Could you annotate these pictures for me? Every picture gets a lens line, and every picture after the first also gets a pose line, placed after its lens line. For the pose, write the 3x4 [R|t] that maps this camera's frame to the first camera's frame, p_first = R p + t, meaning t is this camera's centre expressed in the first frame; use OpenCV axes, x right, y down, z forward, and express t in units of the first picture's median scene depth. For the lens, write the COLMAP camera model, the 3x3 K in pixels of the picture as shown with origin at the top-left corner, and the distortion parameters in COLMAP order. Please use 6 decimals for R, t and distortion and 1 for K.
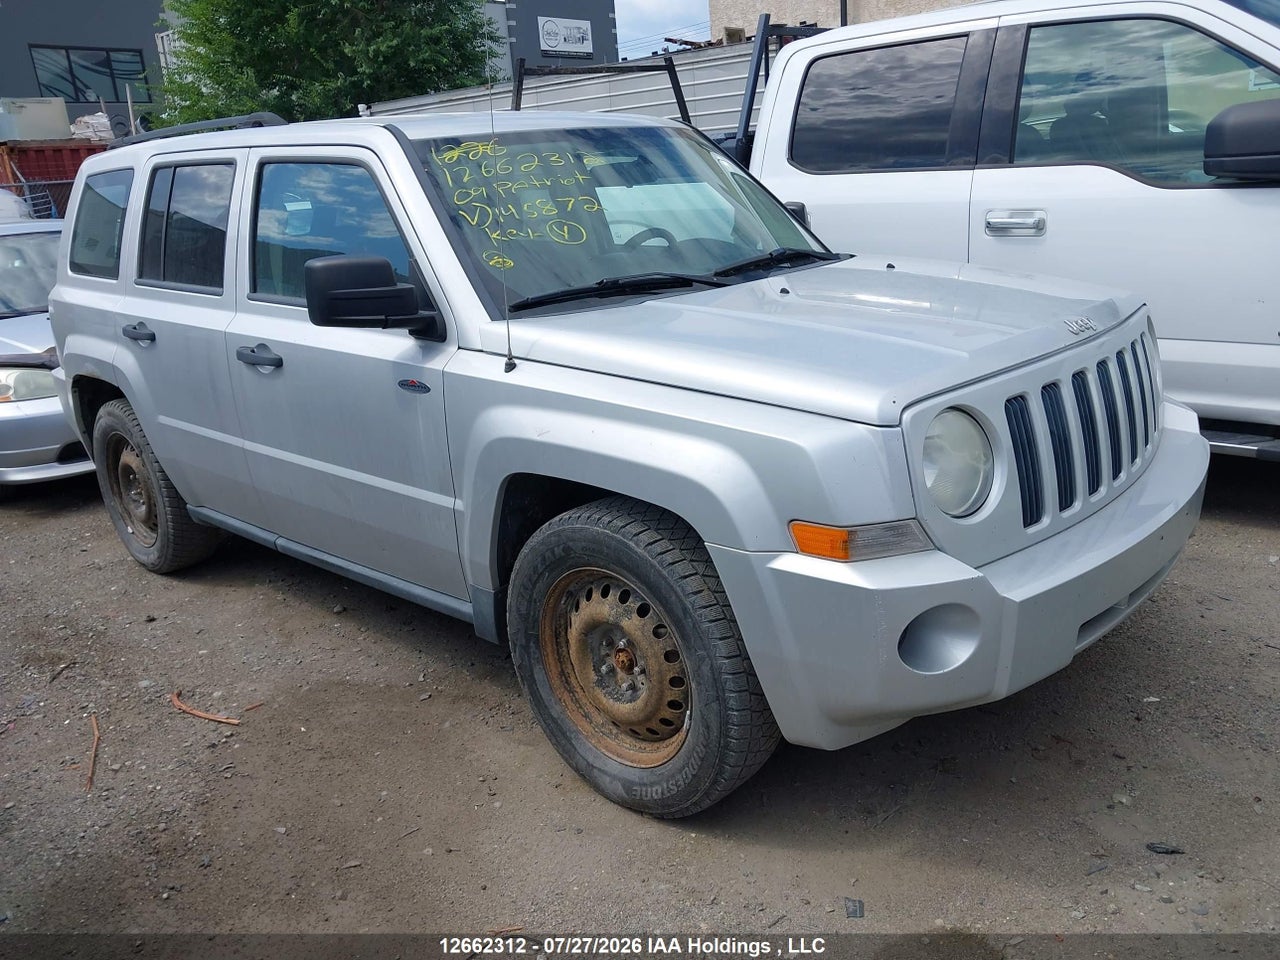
lens RADIAL K [[1076.5, 0, 640.0], [0, 1076.5, 480.0], [0, 0, 1]] dist [-0.006766, 0.003335]
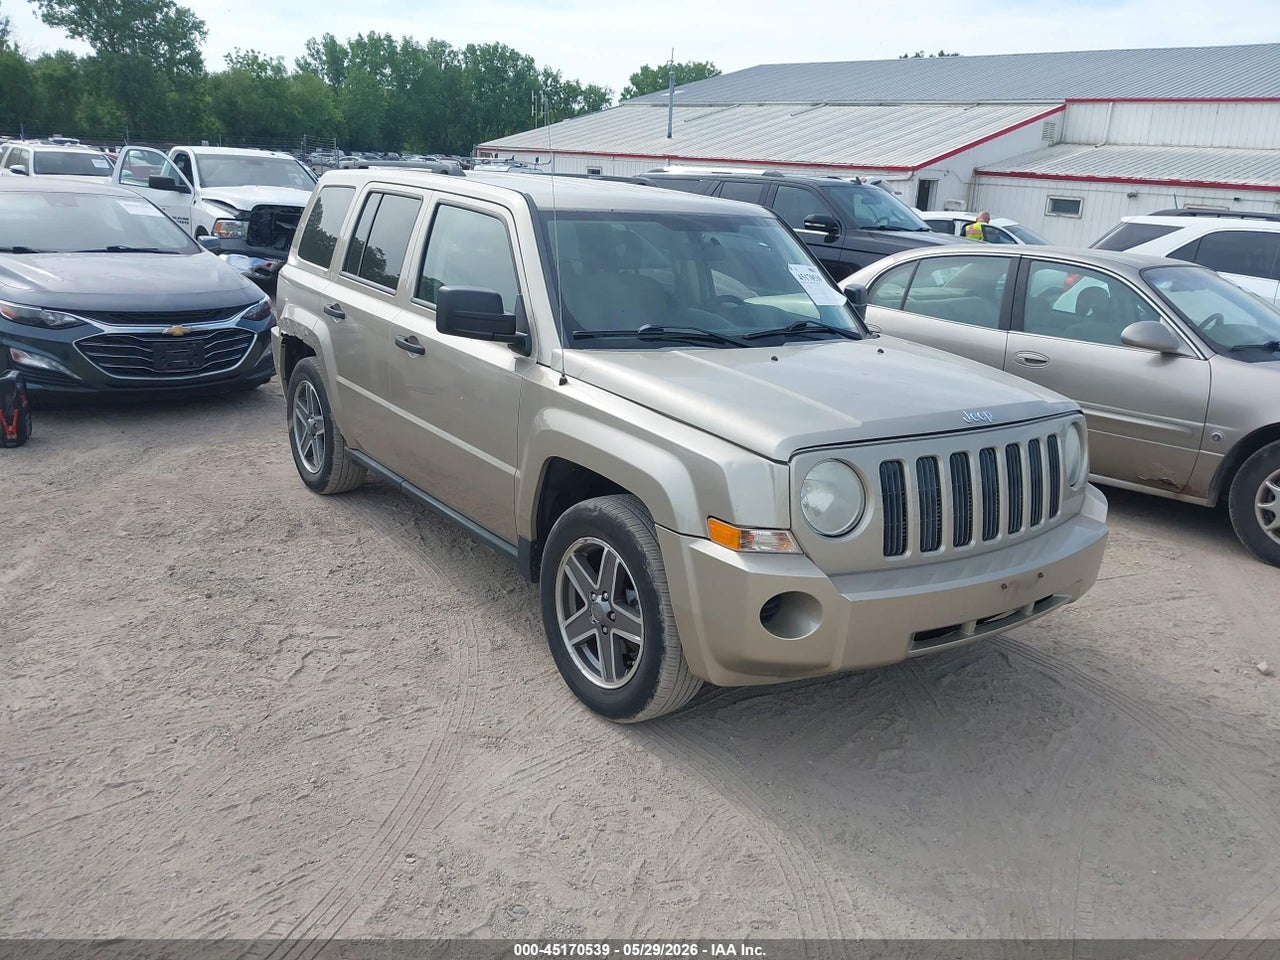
lens RADIAL K [[1056.4, 0, 640.0], [0, 1056.4, 480.0], [0, 0, 1]] dist [0.006943, -0.000038]
pose [[0.971552, 0.178493, -0.155648, 0.205435], [-0.182393, 0.983164, -0.011031, 0.017596], [0.151059, 0.039106, 0.987751, -0.327142]]
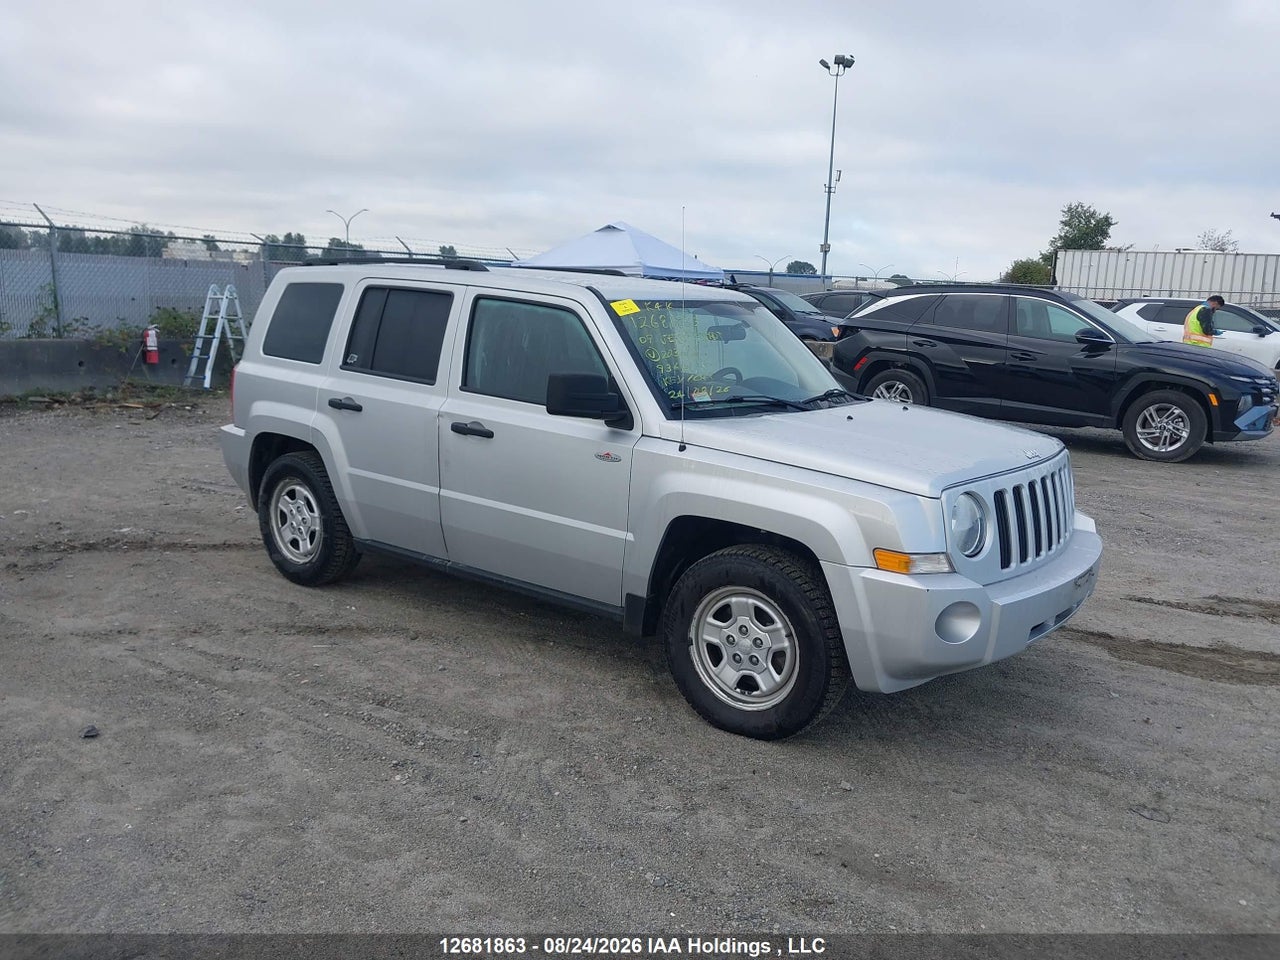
lens RADIAL K [[1056.4, 0, 640.0], [0, 1056.4, 480.0], [0, 0, 1]] dist [0.006943, -0.000038]
pose [[0.993081, 0.084118, 0.081943, -0.301438], [-0.075039, 0.991294, -0.108193, 0.109737], [-0.090331, 0.101296, 0.990747, -0.518859]]
